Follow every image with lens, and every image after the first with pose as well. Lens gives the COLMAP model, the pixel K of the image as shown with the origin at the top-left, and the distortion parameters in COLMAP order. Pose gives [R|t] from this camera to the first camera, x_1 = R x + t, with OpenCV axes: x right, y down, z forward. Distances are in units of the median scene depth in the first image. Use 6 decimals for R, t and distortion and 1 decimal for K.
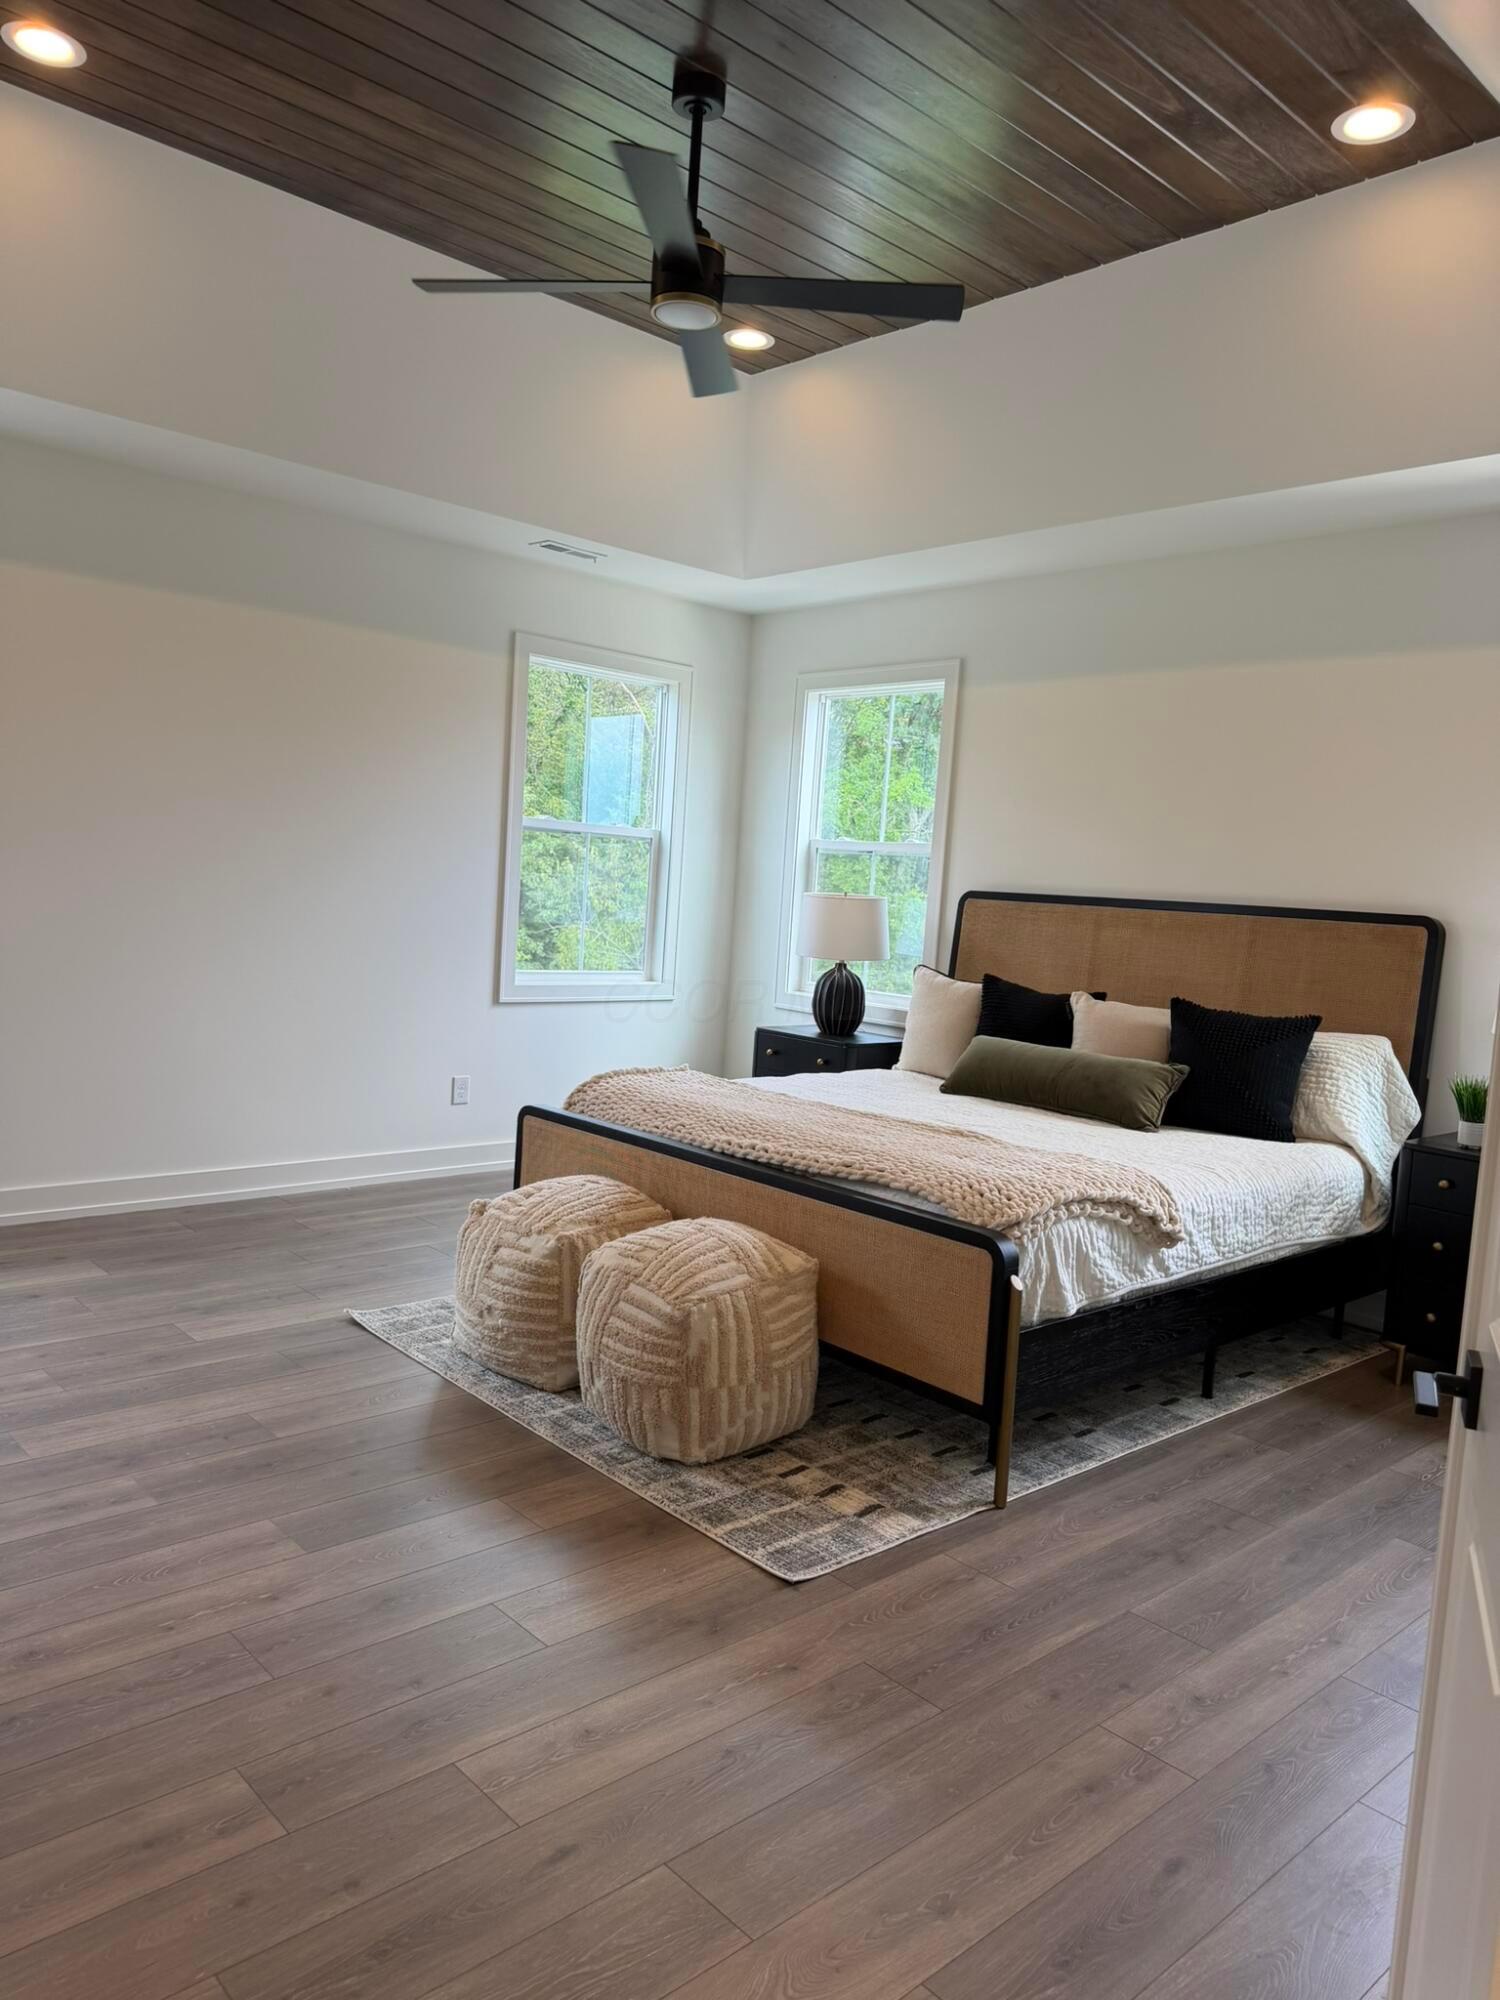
lens RADIAL K [[1417.4, 0, 761.3], [0, 1417.4, 1002.3], [0, 0, 1]] dist [0.111663, -0.105750]
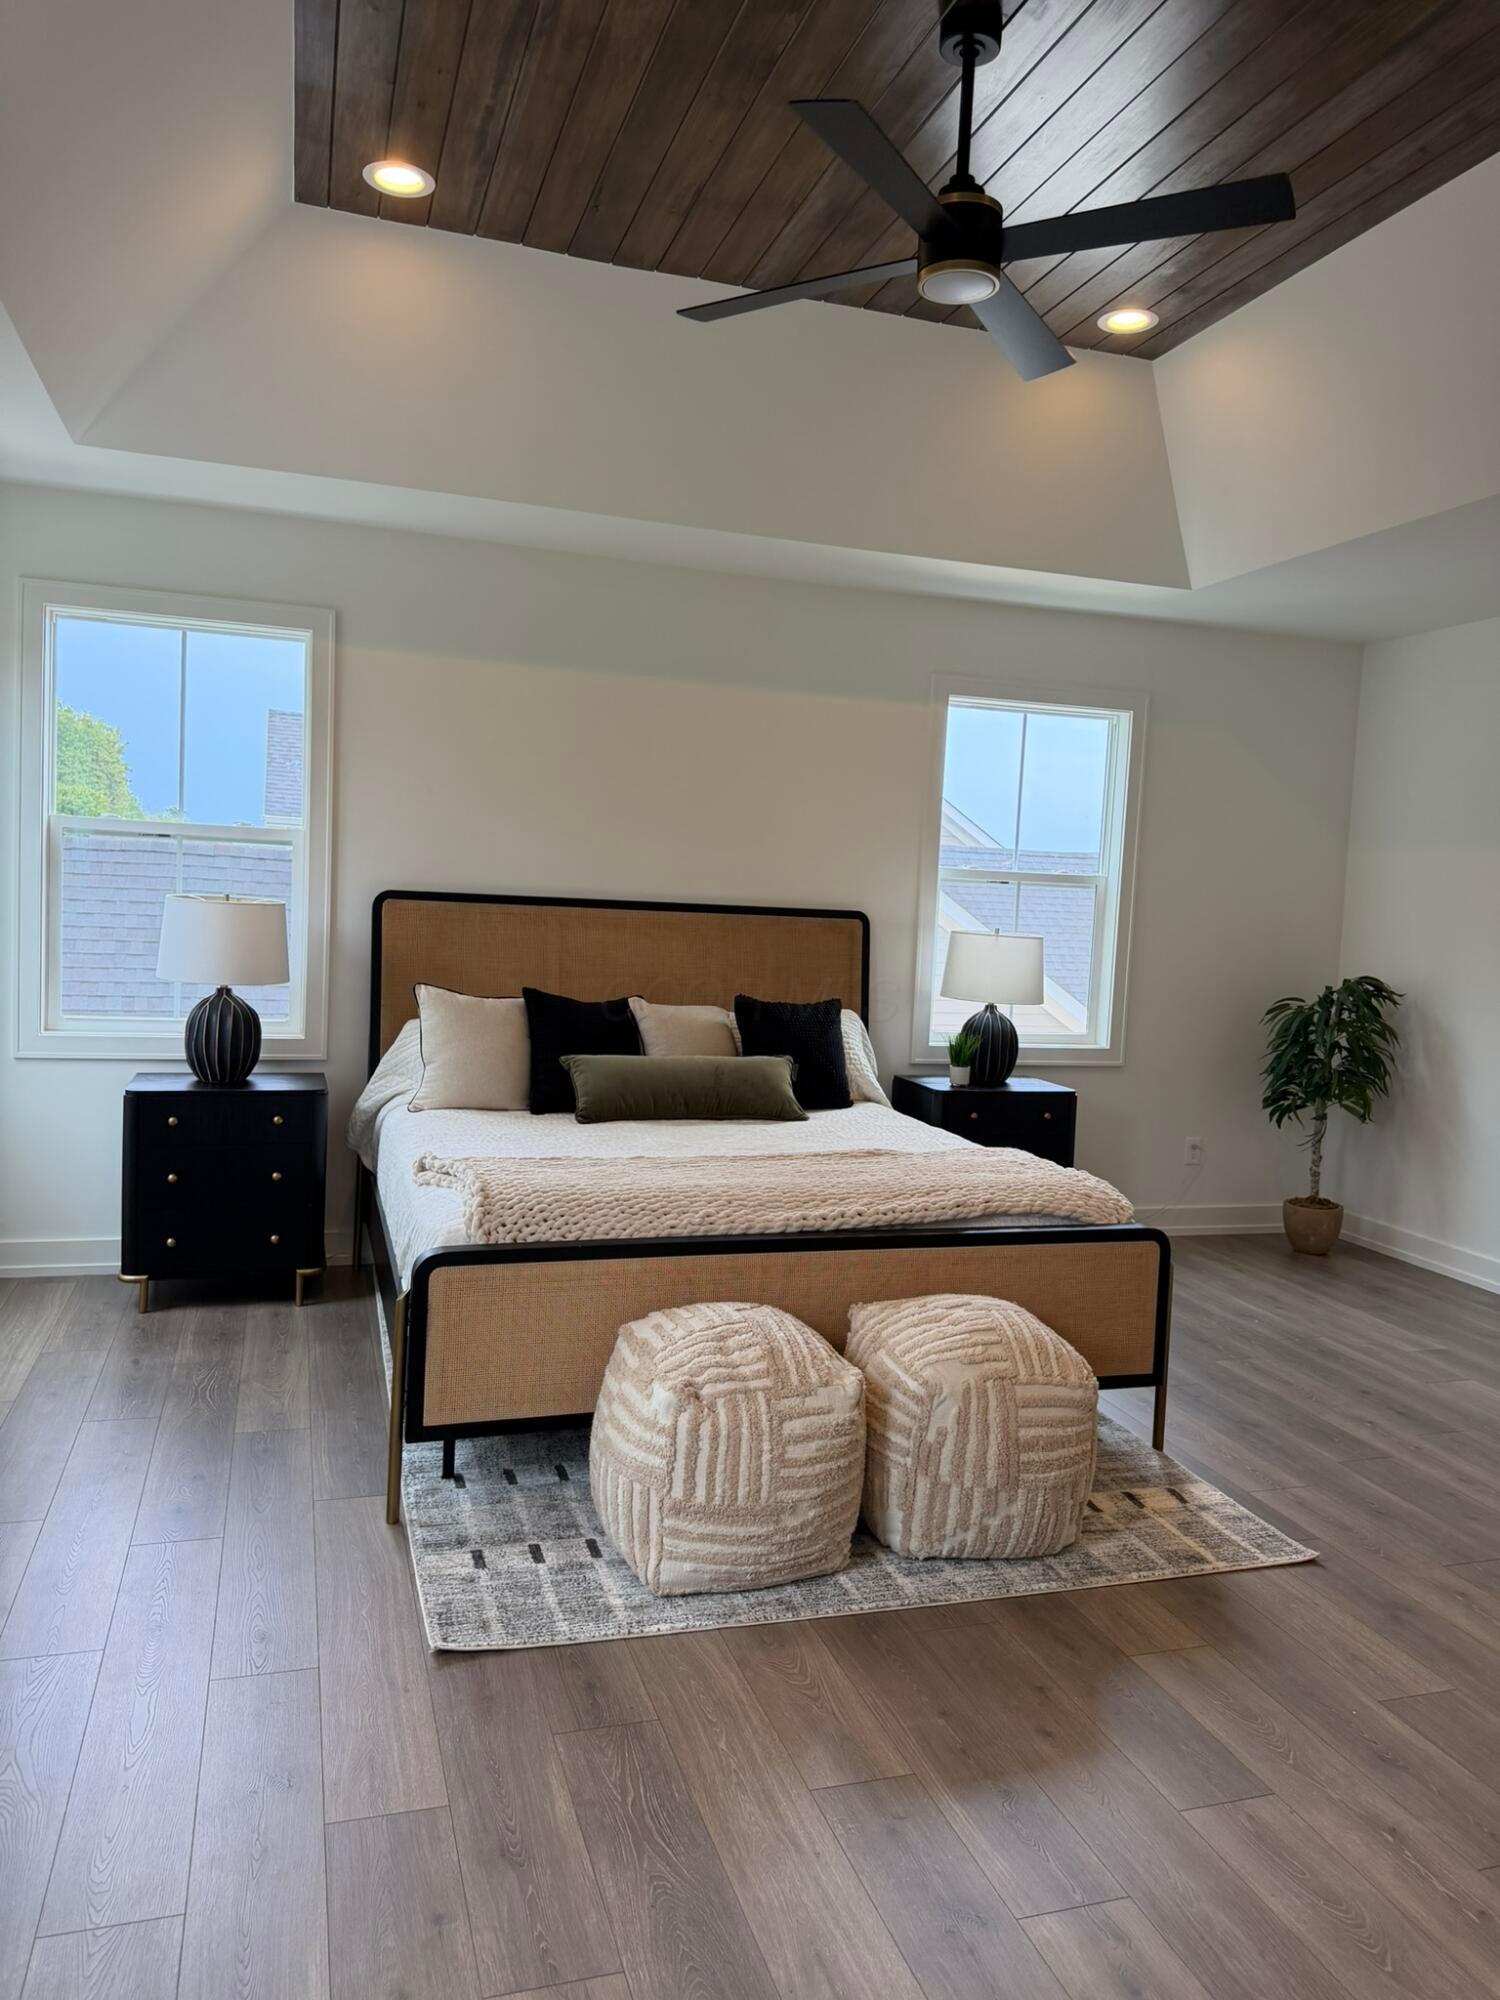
lens RADIAL K [[1417.4, 0, 761.3], [0, 1417.4, 1002.3], [0, 0, 1]] dist [0.111663, -0.105750]
pose [[0.401828, -0.111006, 0.908962, -0.861939], [0.057407, 0.993726, 0.095980, -0.126676], [-0.913914, 0.013613, 0.405680, 0.700051]]
